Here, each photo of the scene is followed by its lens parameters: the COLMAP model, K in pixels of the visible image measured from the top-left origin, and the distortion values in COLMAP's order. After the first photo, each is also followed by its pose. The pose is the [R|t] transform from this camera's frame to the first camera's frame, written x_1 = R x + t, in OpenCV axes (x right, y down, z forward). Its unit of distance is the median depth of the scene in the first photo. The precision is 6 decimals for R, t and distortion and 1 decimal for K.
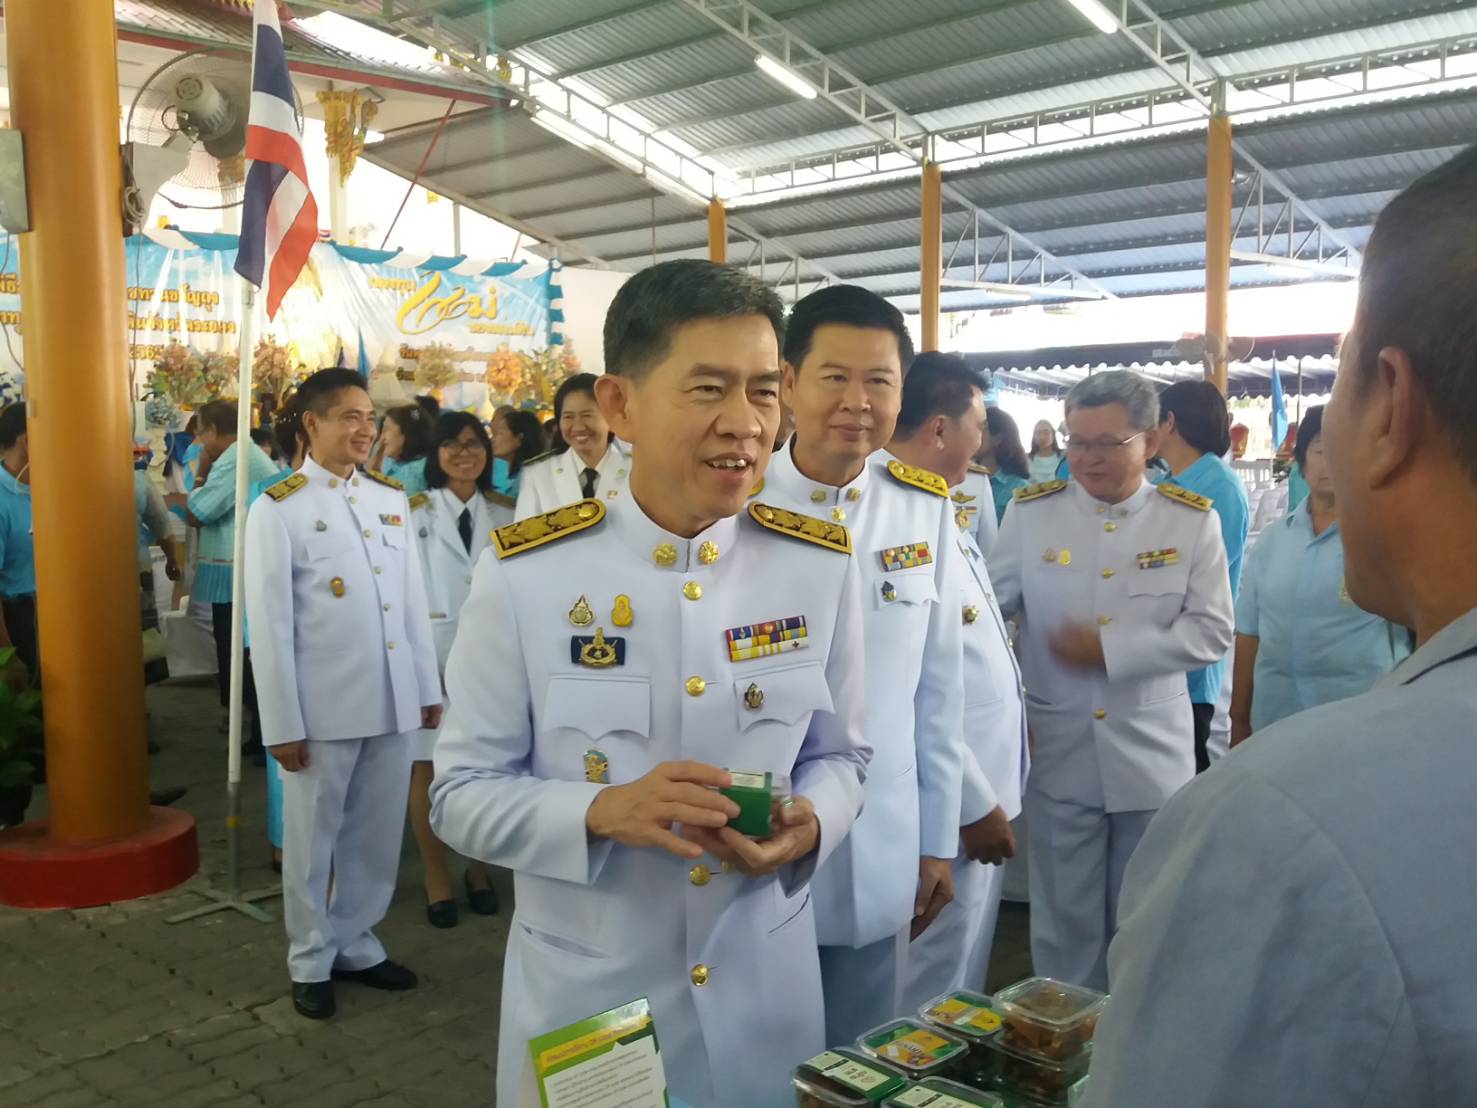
lens RADIAL K [[1508.6, 0, 733.9], [0, 1508.6, 567.2], [0, 0, 1]] dist [0.219715, -0.640529]
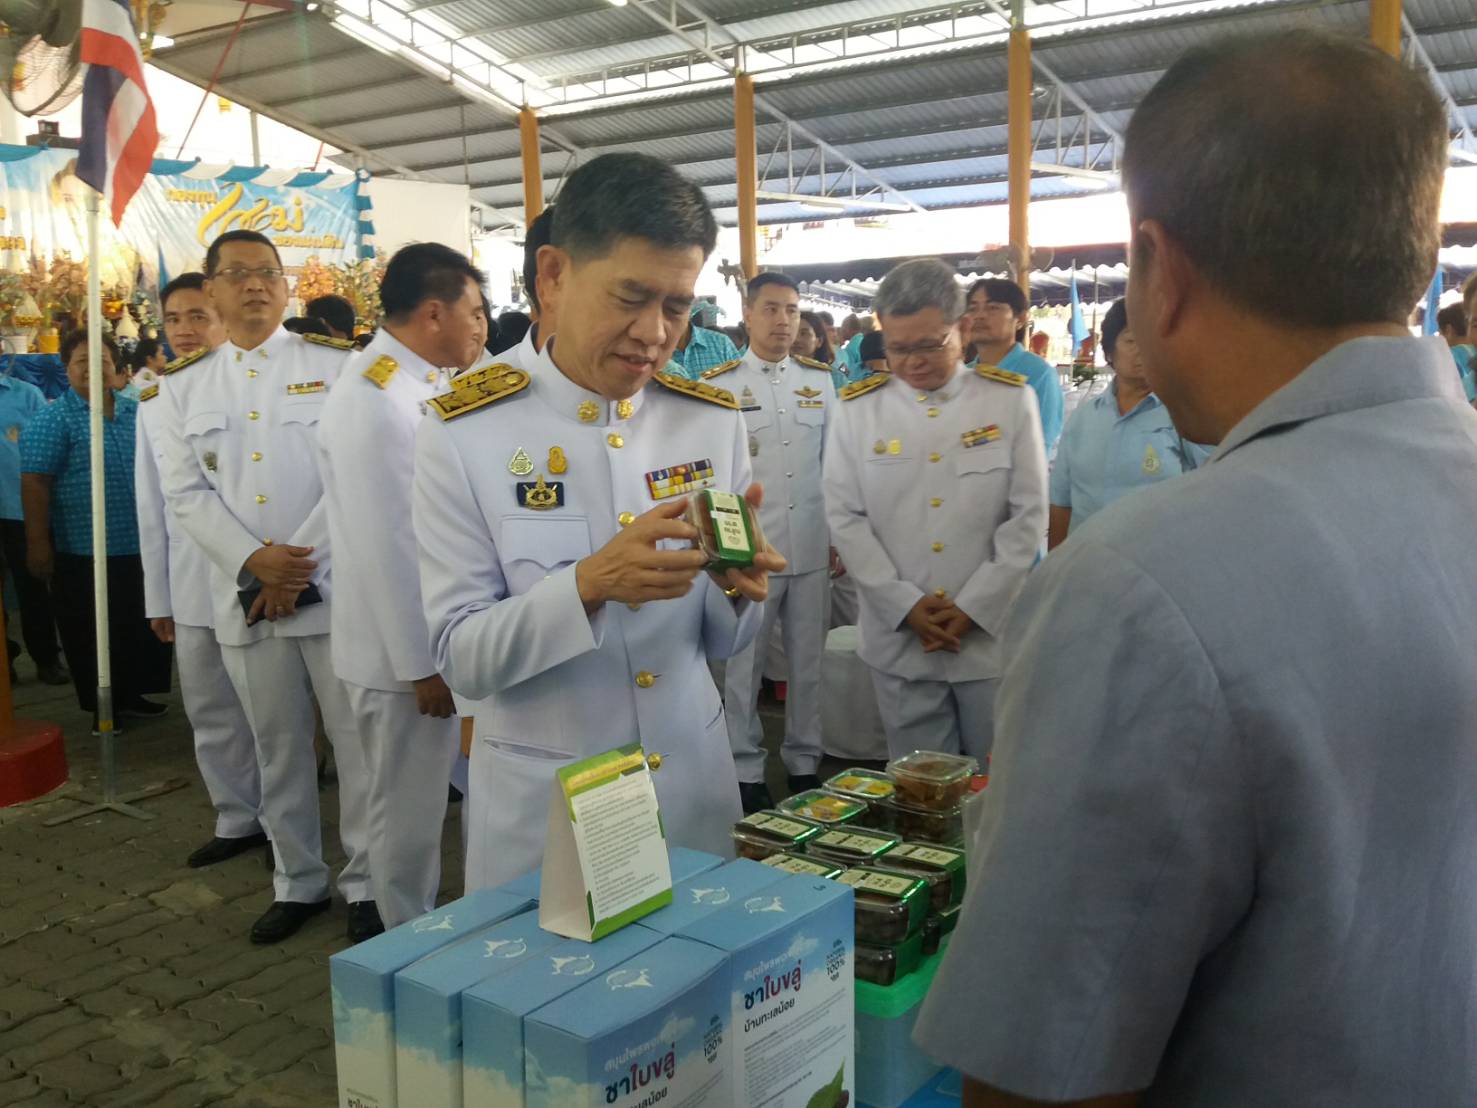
lens RADIAL K [[1512.4, 0, 760.1], [0, 1512.4, 564.5], [0, 0, 1]] dist [0.165070, -0.374430]
pose [[0.990301, -0.036939, 0.133936, -0.007008], [0.029982, 0.998112, 0.053598, 0.004295], [-0.135663, -0.049063, 0.989539, -0.014312]]
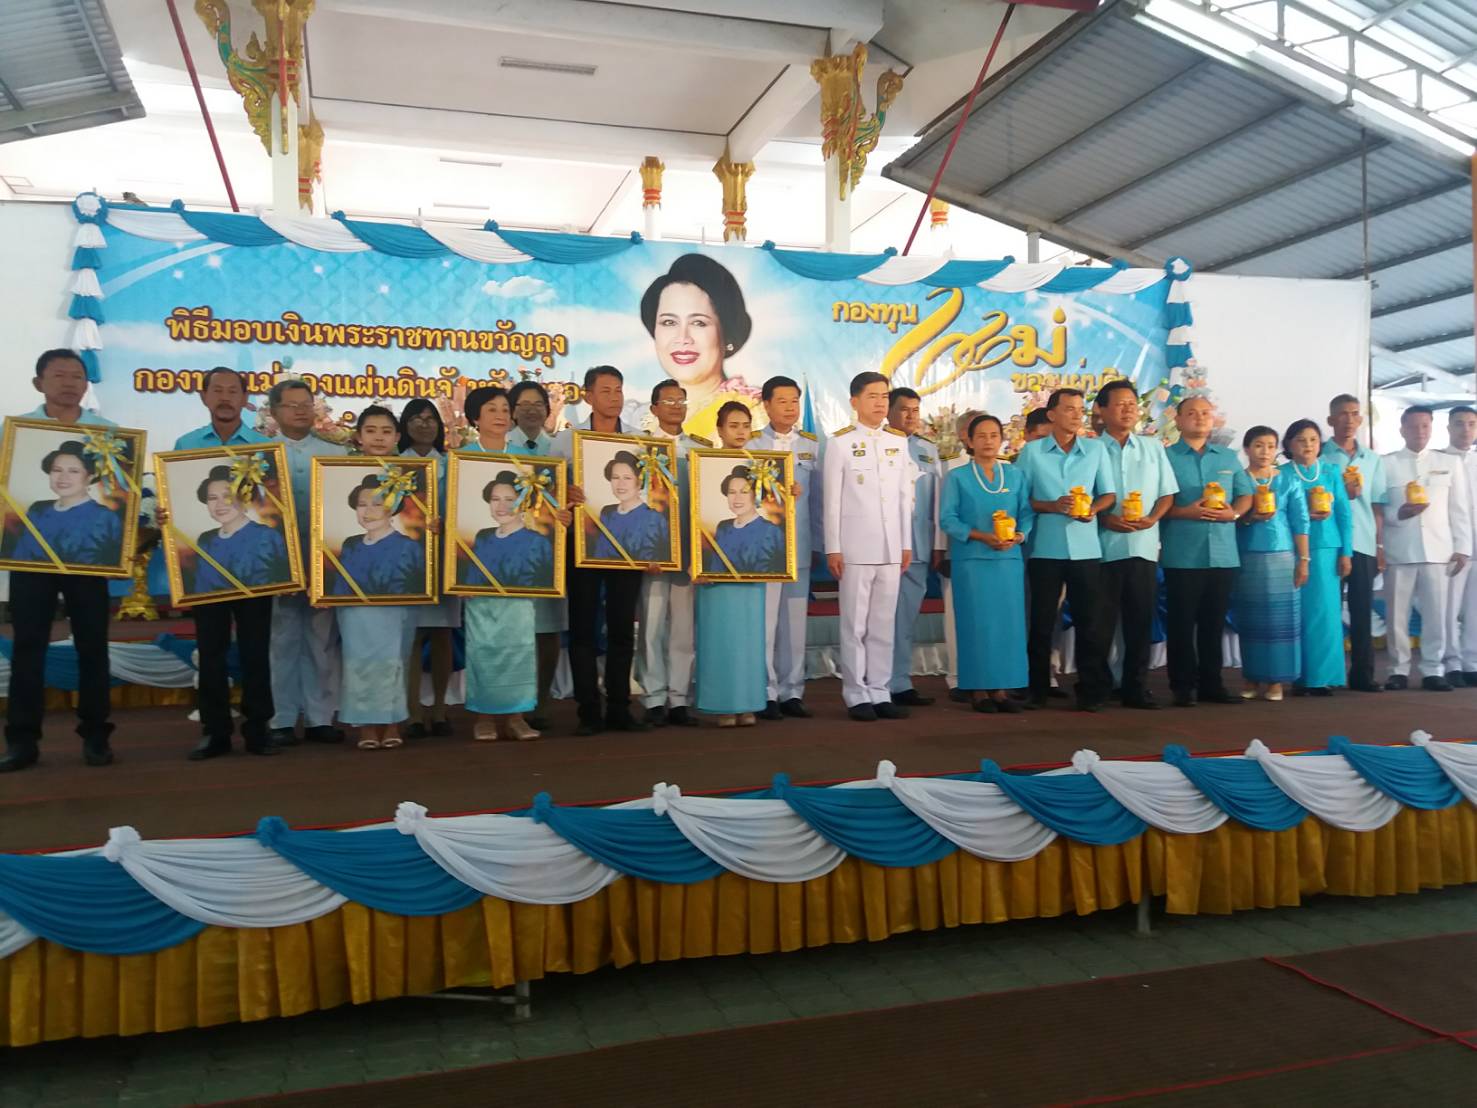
lens RADIAL K [[1373.5, 0, 704.8], [0, 1373.5, 555.7], [0, 0, 1]] dist [0.153616, -0.261012]
pose [[0.898456, -0.009157, -0.438969, -0.050285], [-0.030447, 0.996076, -0.083095, -0.046043], [0.438007, 0.088022, 0.894652, 0.485057]]
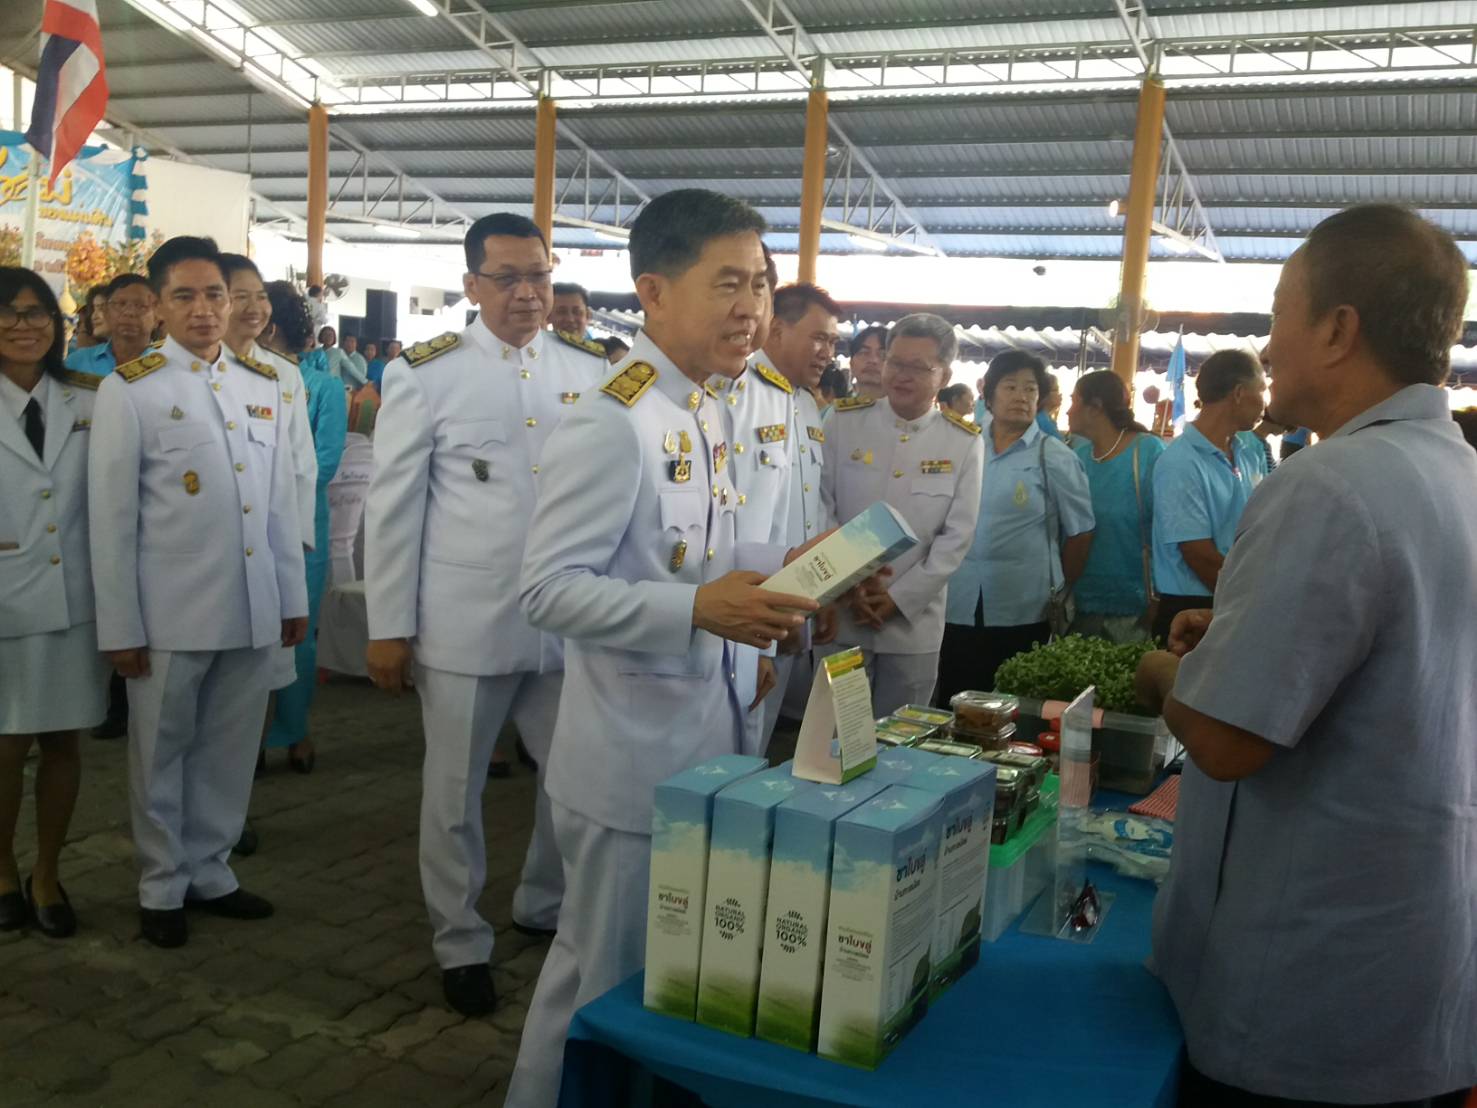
lens RADIAL K [[1514.6, 0, 785.6], [0, 1514.6, 553.8], [0, 0, 1]] dist [0.170318, -0.387358]
pose [[0.948668, 0.032317, 0.314617, -0.032364], [-0.041803, 0.998851, 0.023450, 0.007362], [-0.313497, -0.035398, 0.948929, -0.026833]]
